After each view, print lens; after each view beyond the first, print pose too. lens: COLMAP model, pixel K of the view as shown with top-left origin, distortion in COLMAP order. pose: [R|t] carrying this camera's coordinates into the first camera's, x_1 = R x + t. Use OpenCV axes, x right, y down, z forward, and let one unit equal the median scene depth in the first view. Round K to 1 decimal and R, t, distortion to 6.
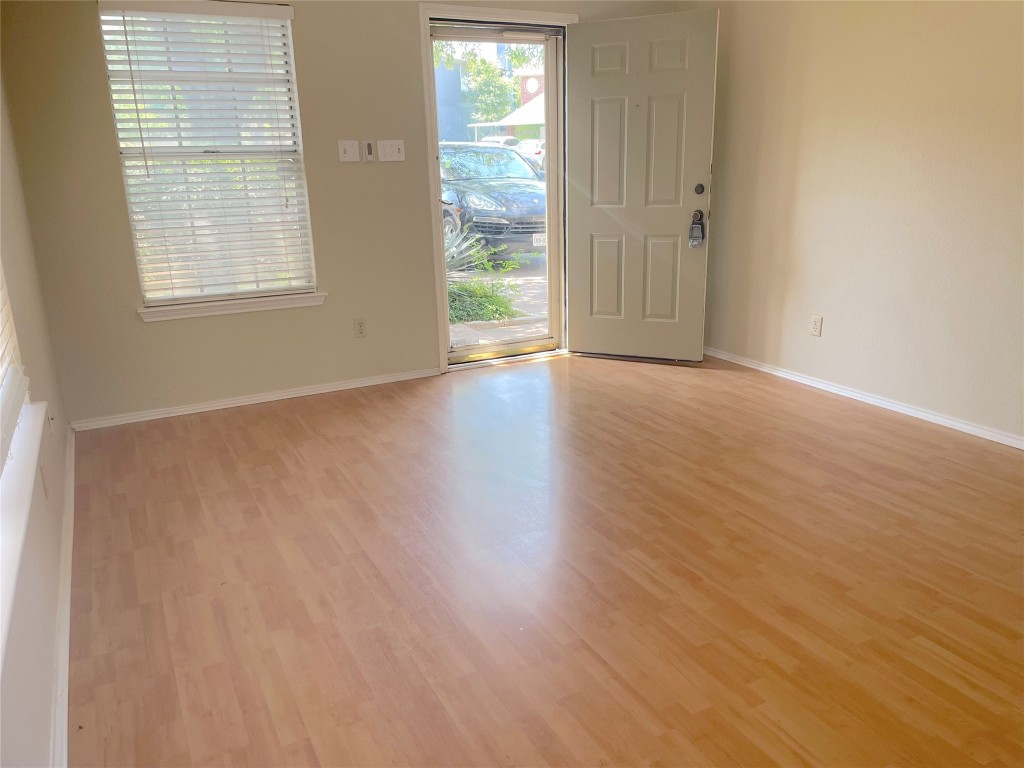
lens RADIAL K [[795.0, 0, 512.0], [0, 795.0, 384.0], [0, 0, 1]] dist [0.116512, -0.149285]
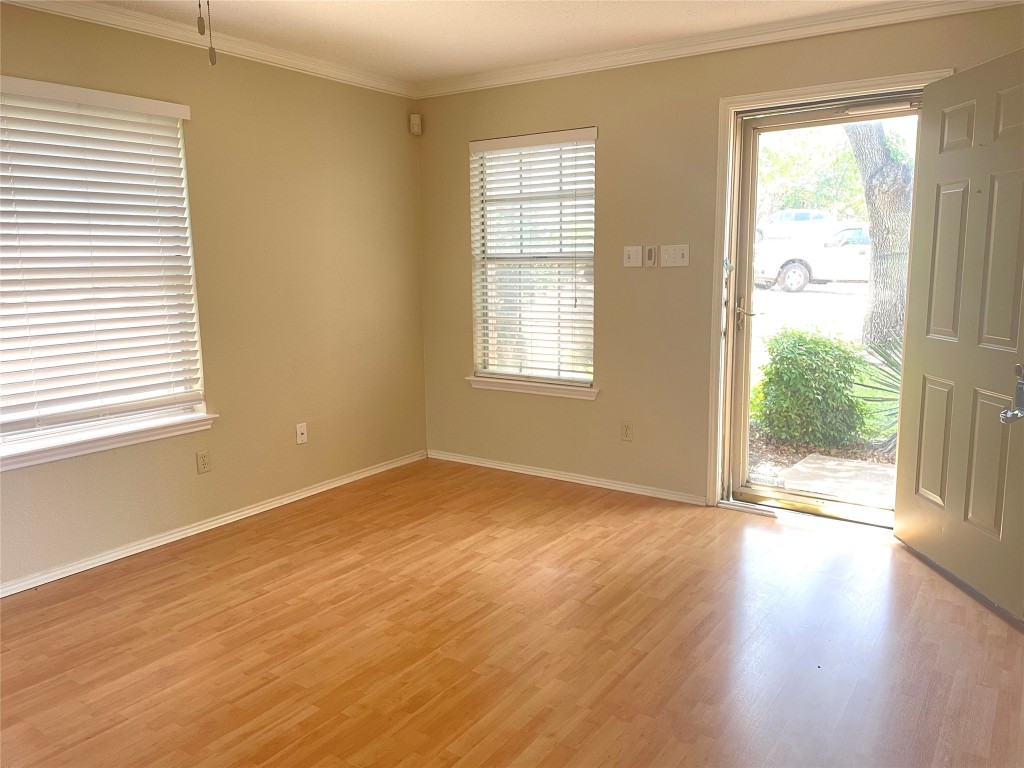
lens RADIAL K [[768.6, 0, 509.9], [0, 768.6, 389.7], [0, 0, 1]] dist [0.111059, -0.181595]
pose [[0.458241, 0.167846, -0.872836, 0.612529], [-0.239768, 0.968946, 0.060449, -0.155992], [0.855877, 0.181578, 0.484256, 0.450547]]
